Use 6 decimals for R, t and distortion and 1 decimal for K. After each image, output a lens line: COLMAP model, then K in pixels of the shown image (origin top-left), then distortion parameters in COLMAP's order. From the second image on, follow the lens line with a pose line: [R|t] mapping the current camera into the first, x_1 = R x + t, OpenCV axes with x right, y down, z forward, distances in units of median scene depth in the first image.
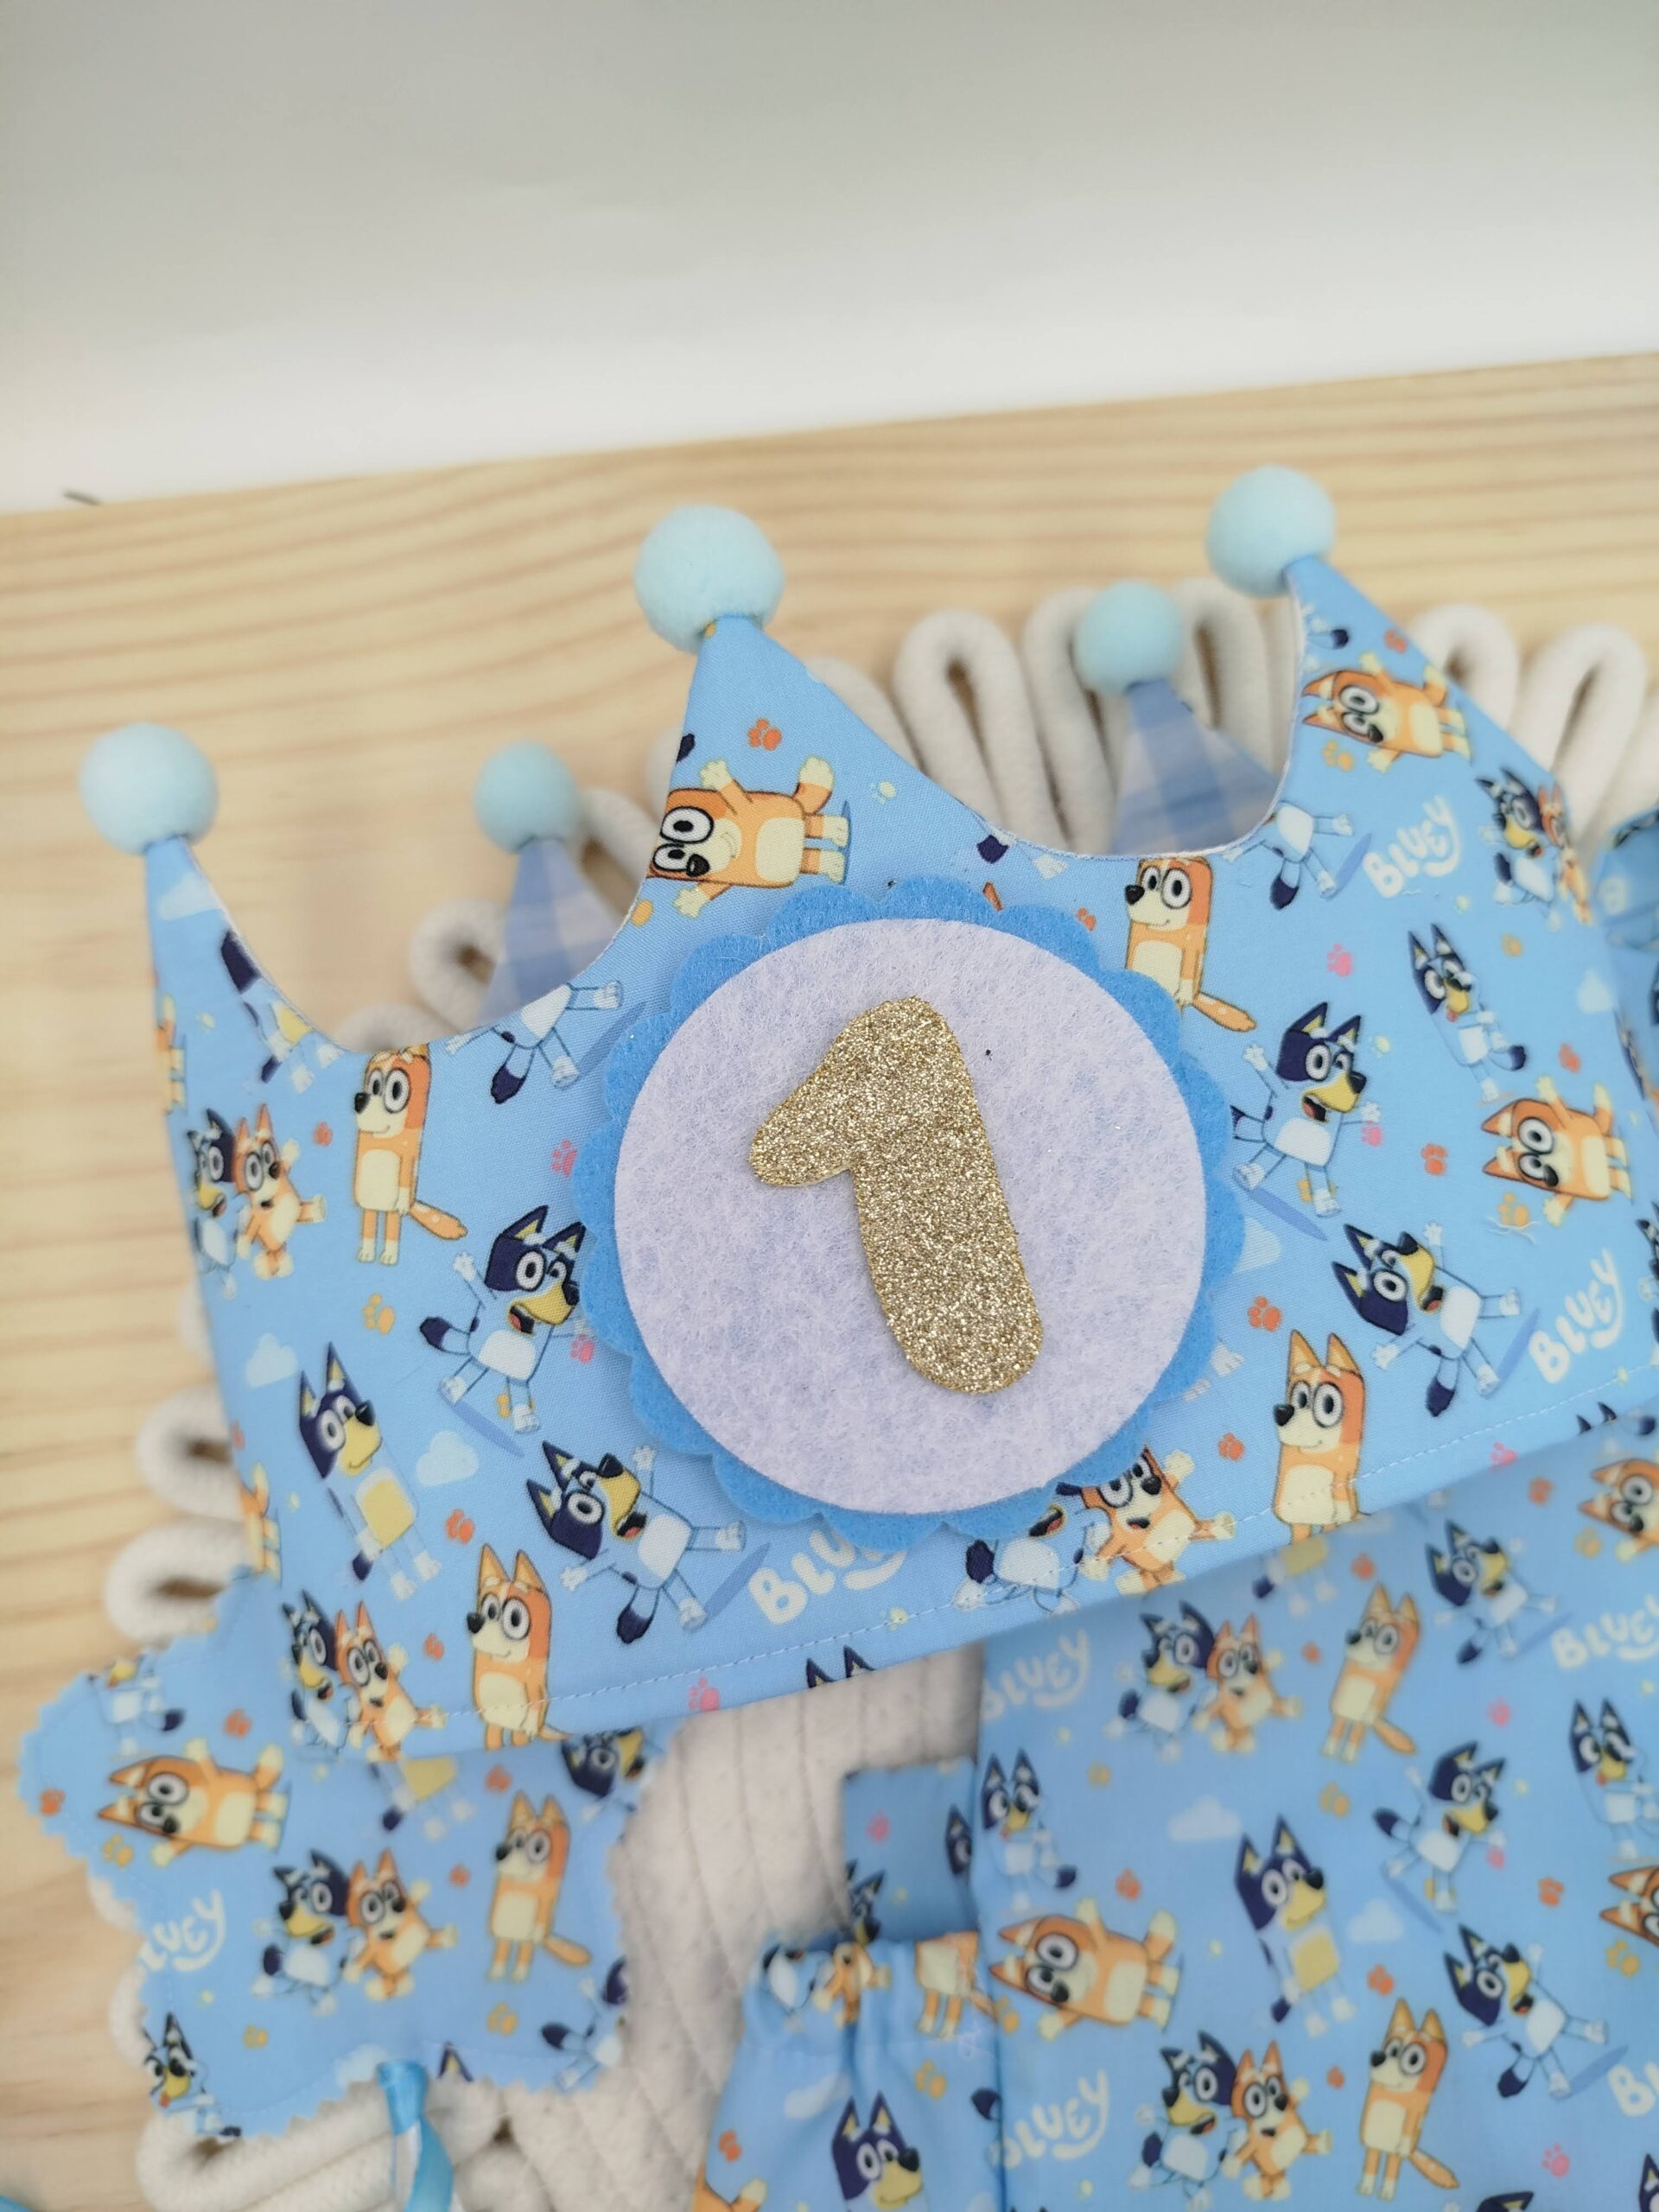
lens RADIAL K [[1561.9, 0, 855.2], [0, 1561.9, 1076.9], [0, 0, 1]] dist [-0.045152, 0.029170]
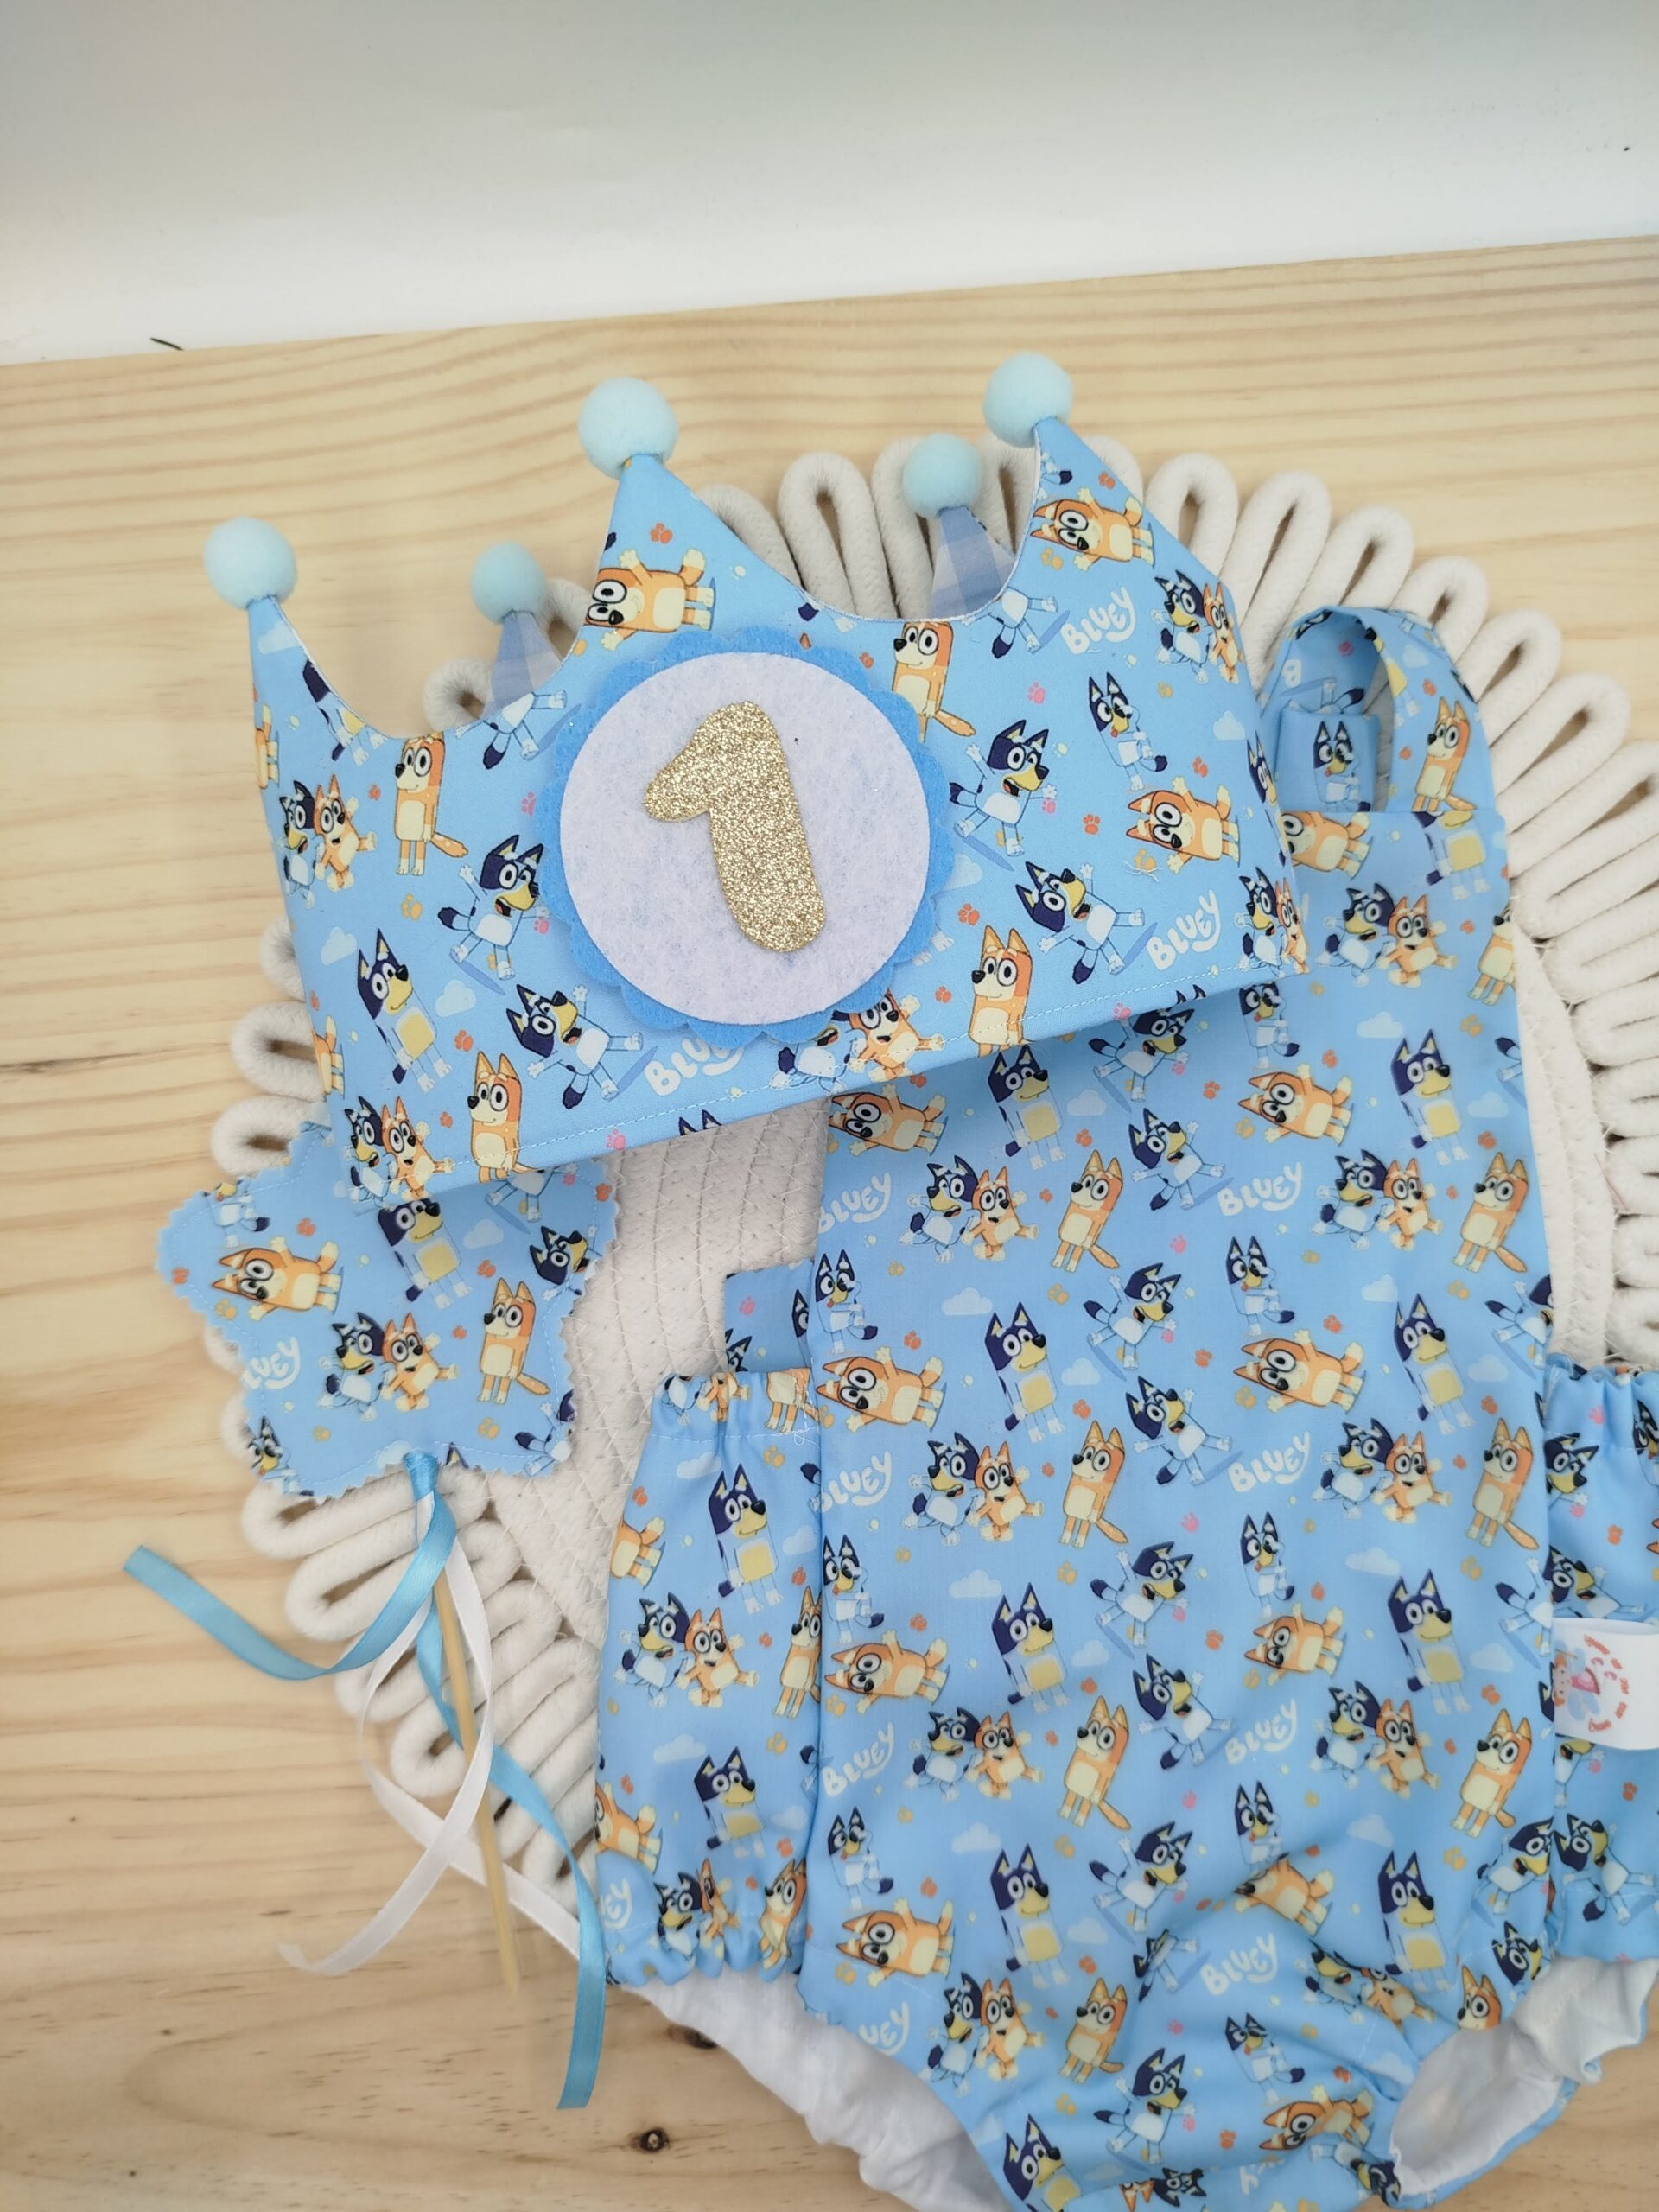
lens RADIAL K [[1561.9, 0, 855.2], [0, 1561.9, 1076.9], [0, 0, 1]] dist [-0.045152, 0.029170]
pose [[0.999717, 0.019869, 0.013074, 0.100411], [-0.021092, 0.994645, 0.101179, 0.125822], [-0.010993, -0.101426, 0.994782, -0.473333]]
